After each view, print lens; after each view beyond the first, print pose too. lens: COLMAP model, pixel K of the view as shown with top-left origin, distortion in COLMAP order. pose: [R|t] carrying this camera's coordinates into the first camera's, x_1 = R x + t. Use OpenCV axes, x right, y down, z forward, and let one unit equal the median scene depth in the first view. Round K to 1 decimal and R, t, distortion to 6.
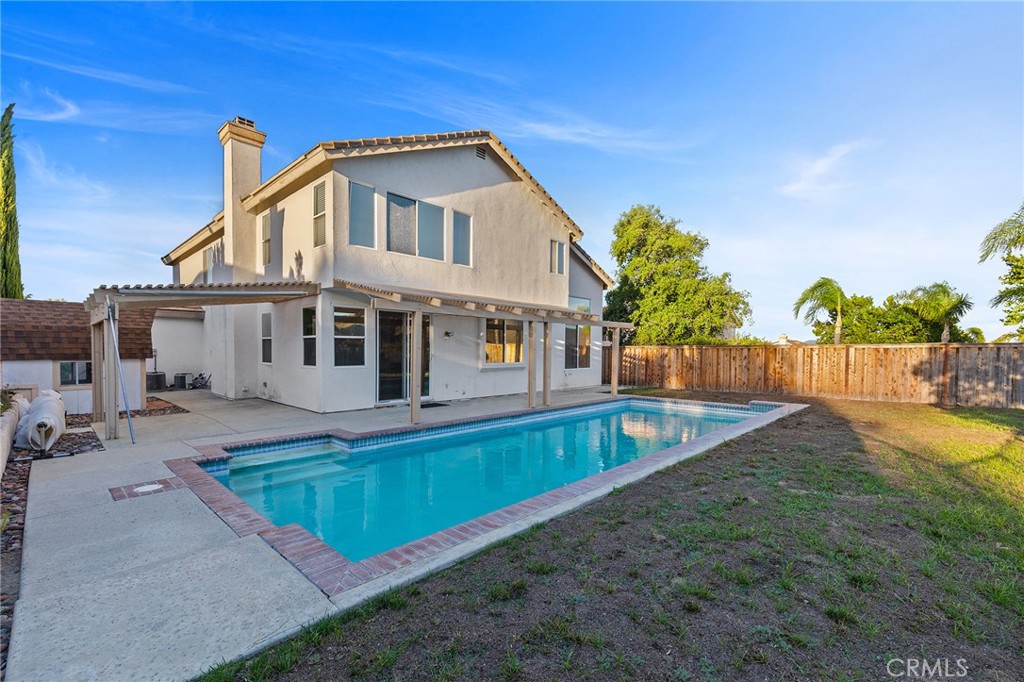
lens RADIAL K [[431.4, 0, 509.9], [0, 431.4, 344.1], [0, 0, 1]] dist [0.001613, 0.000121]
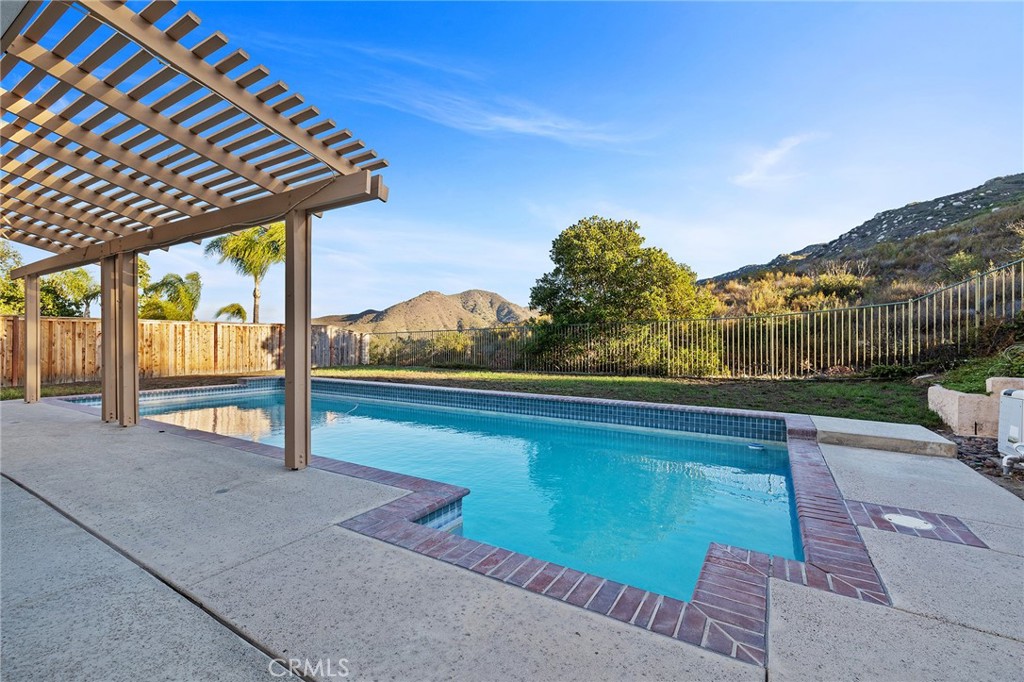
lens RADIAL K [[431.4, 0, 509.9], [0, 431.4, 344.1], [0, 0, 1]] dist [0.001613, 0.000121]
pose [[-0.194644, -0.013138, 0.980786, -0.438551], [-0.023126, 0.999694, 0.008802, 0.031315], [-0.980601, -0.020969, -0.194889, 0.554974]]
